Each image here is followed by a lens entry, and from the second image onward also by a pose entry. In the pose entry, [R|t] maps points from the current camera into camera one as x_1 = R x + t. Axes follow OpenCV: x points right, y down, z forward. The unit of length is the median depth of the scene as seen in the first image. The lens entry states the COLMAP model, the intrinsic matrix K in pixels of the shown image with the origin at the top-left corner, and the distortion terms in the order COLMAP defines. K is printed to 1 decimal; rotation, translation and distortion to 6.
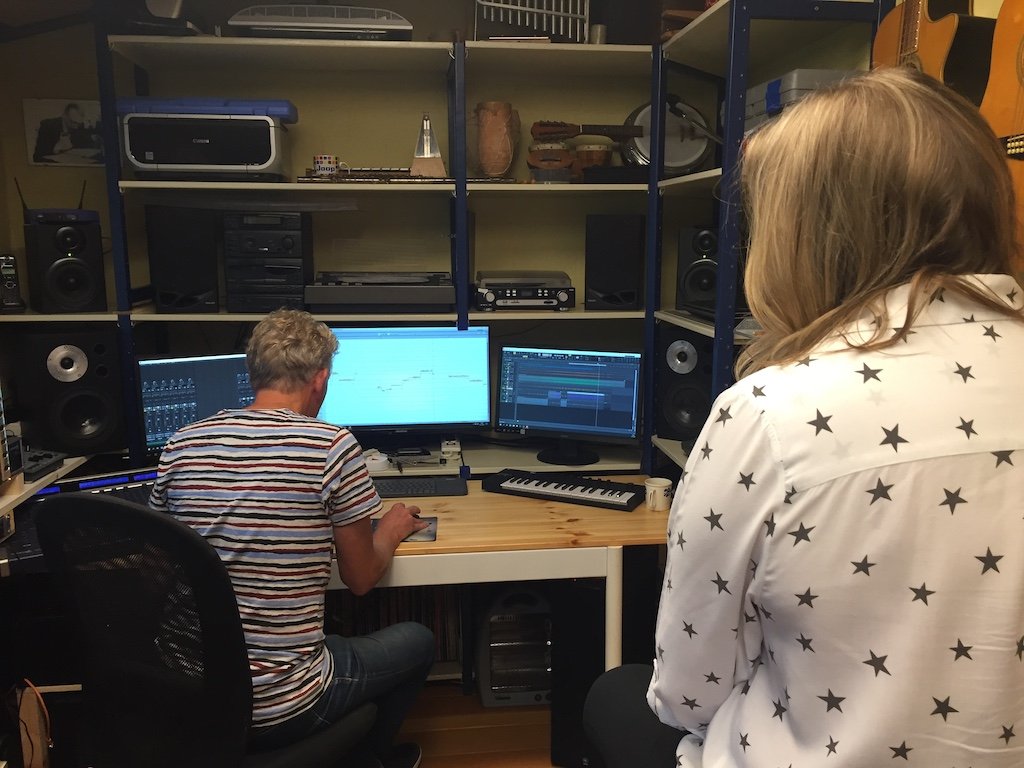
lens RADIAL K [[876.5, 0, 512.0], [0, 876.5, 384.0], [0, 0, 1]] dist [0.066073, -0.101642]
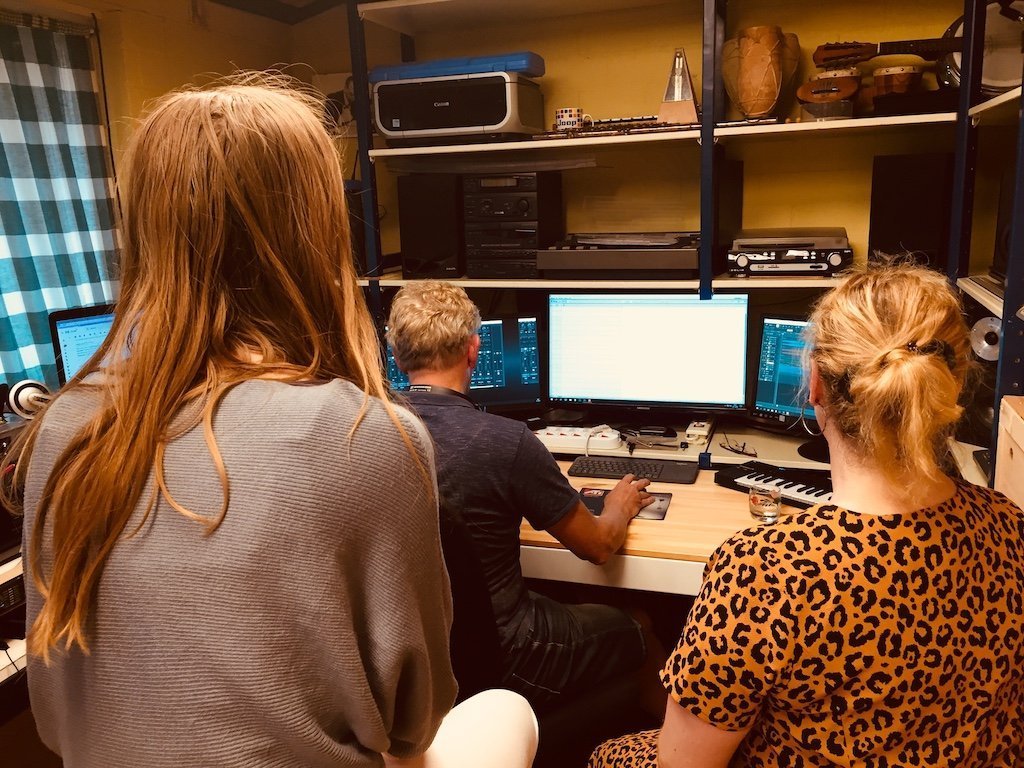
lens RADIAL K [[872.9, 0, 512.0], [0, 872.9, 384.0], [0, 0, 1]] dist [0.101853, -0.137295]
pose [[0.906496, 0.056998, -0.418349, 0.136978], [-0.034530, 0.997535, 0.061088, -0.023605], [0.420800, -0.040931, 0.906230, 0.118973]]
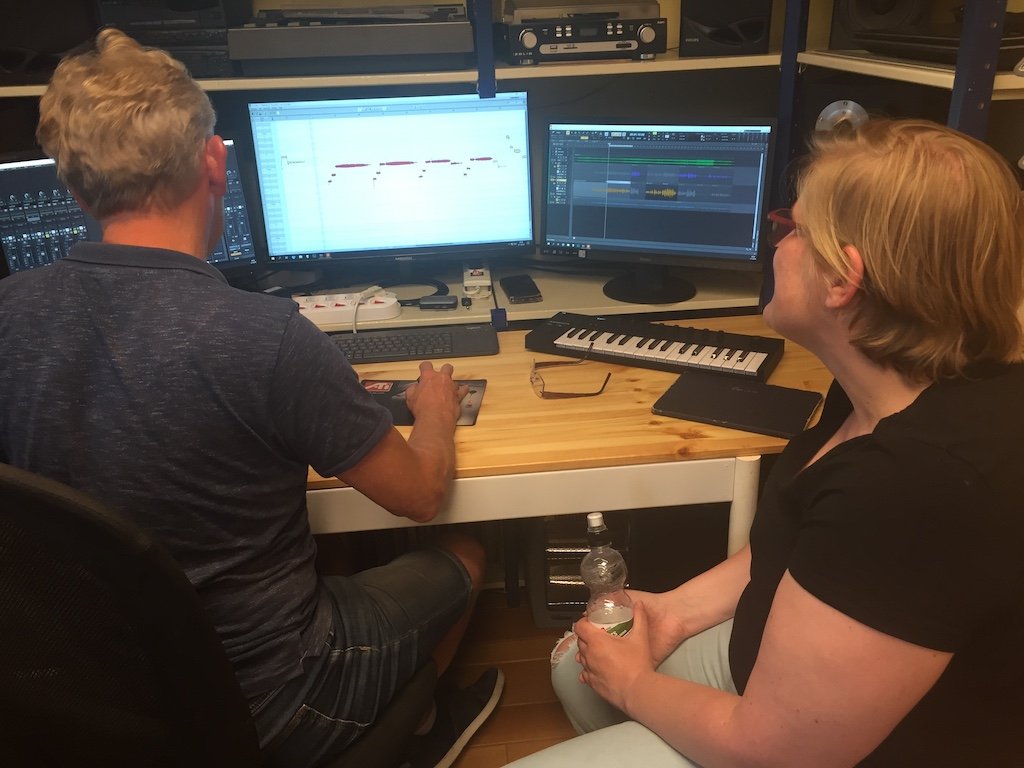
lens RADIAL K [[876.5, 0, 512.0], [0, 876.5, 384.0], [0, 0, 1]] dist [0.066073, -0.101642]
pose [[0.998971, -0.022126, -0.039583, -0.018021], [0.030955, 0.970606, 0.238675, -0.012072], [0.033139, -0.239655, 0.970292, 0.332849]]
